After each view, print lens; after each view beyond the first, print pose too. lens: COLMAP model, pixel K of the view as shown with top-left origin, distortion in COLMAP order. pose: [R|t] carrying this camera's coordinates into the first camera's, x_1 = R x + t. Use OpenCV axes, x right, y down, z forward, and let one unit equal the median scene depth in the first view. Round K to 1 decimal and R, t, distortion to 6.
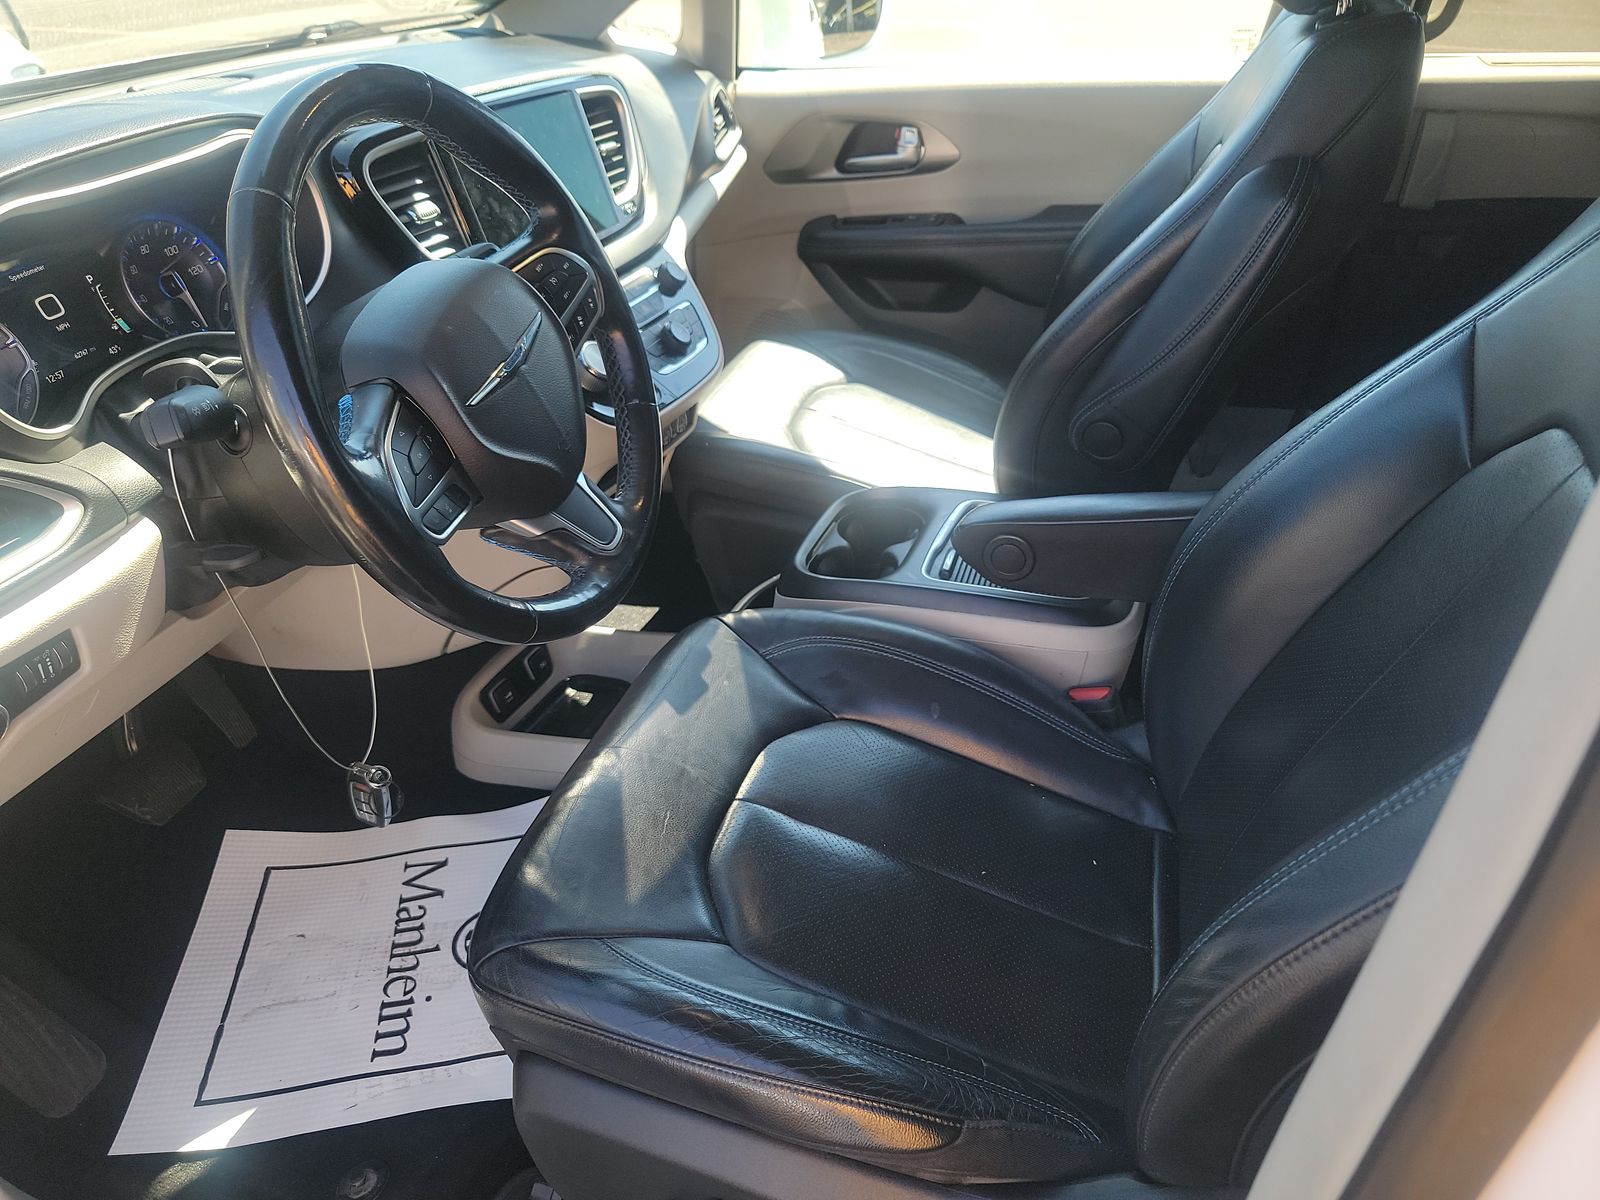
lens RADIAL K [[1116.4, 0, 800.0], [0, 1116.4, 600.0], [0, 0, 1]] dist [0.004198, 0.002272]
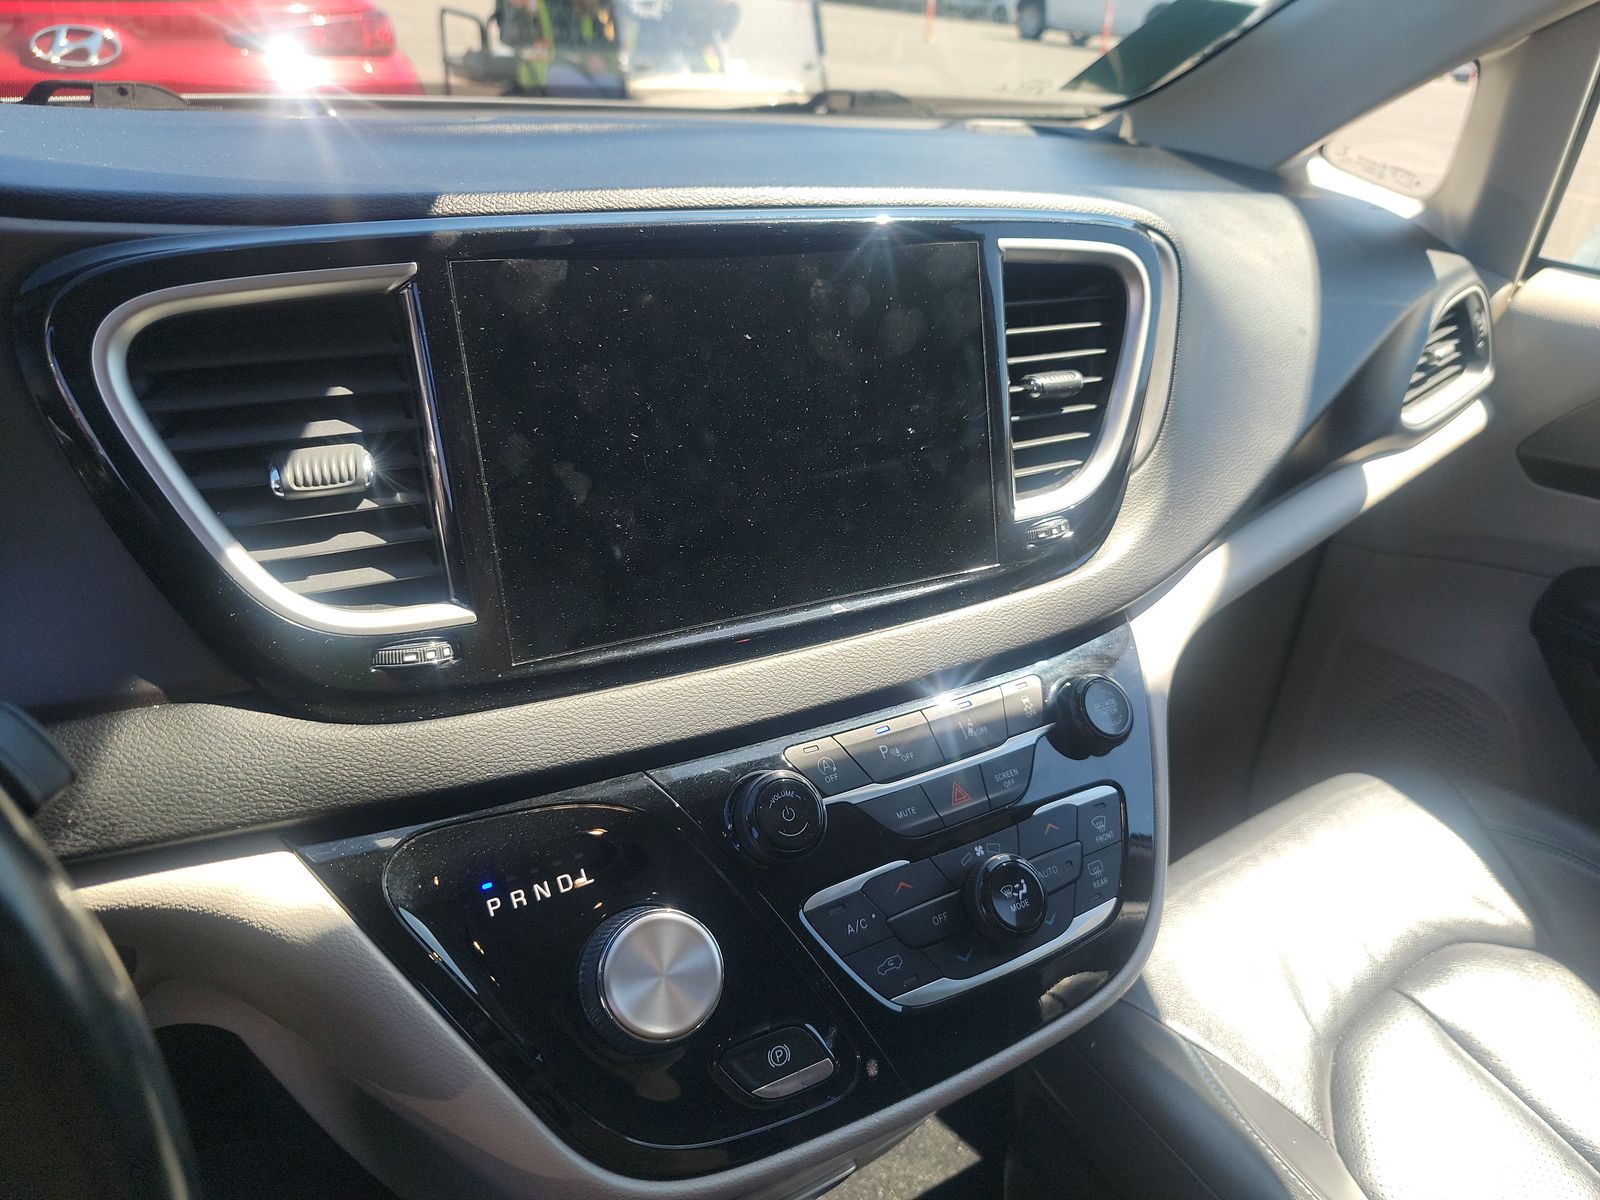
lens RADIAL K [[1116.4, 0, 800.0], [0, 1116.4, 600.0], [0, 0, 1]] dist [0.004198, 0.002272]
pose [[0.789257, 0.331193, -0.517093, -0.004735], [-0.382489, 0.923926, 0.007958, -0.222821], [0.480391, 0.191502, 0.855892, 0.461823]]
